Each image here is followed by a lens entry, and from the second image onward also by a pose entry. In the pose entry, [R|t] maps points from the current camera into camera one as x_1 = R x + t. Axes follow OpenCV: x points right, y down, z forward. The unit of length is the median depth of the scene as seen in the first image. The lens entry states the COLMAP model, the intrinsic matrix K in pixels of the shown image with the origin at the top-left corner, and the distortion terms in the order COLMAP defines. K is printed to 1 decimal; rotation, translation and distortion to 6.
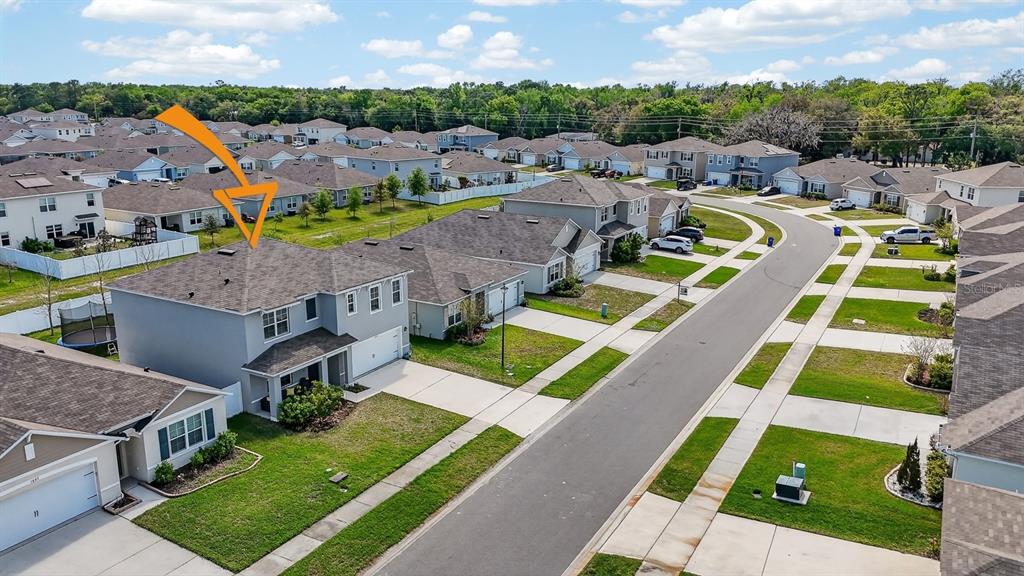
lens RADIAL K [[753.7, 0, 505.1], [0, 753.7, 288.2], [0, 0, 1]] dist [0.056448, -0.046050]
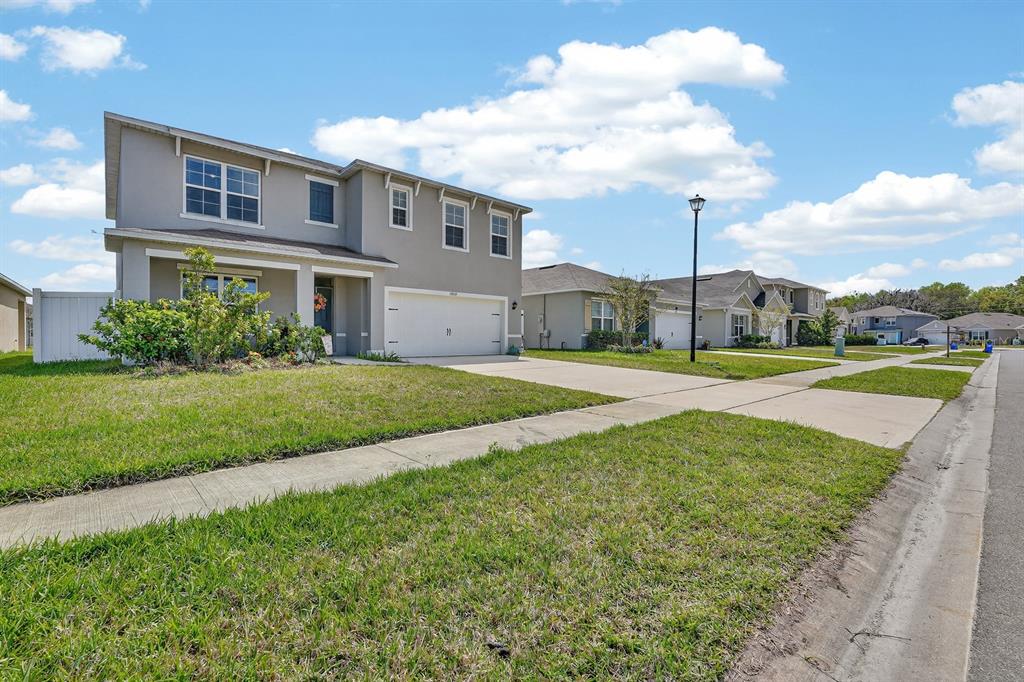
lens RADIAL K [[450.5, 0, 507.1], [0, 450.5, 331.6], [0, 0, 1]] dist [-0.012989, 0.003235]
pose [[0.951964, -0.002594, -0.306201, -0.031480], [-0.076717, 0.966052, -0.246692, 0.179170], [0.296446, 0.258333, 0.919448, 0.746081]]
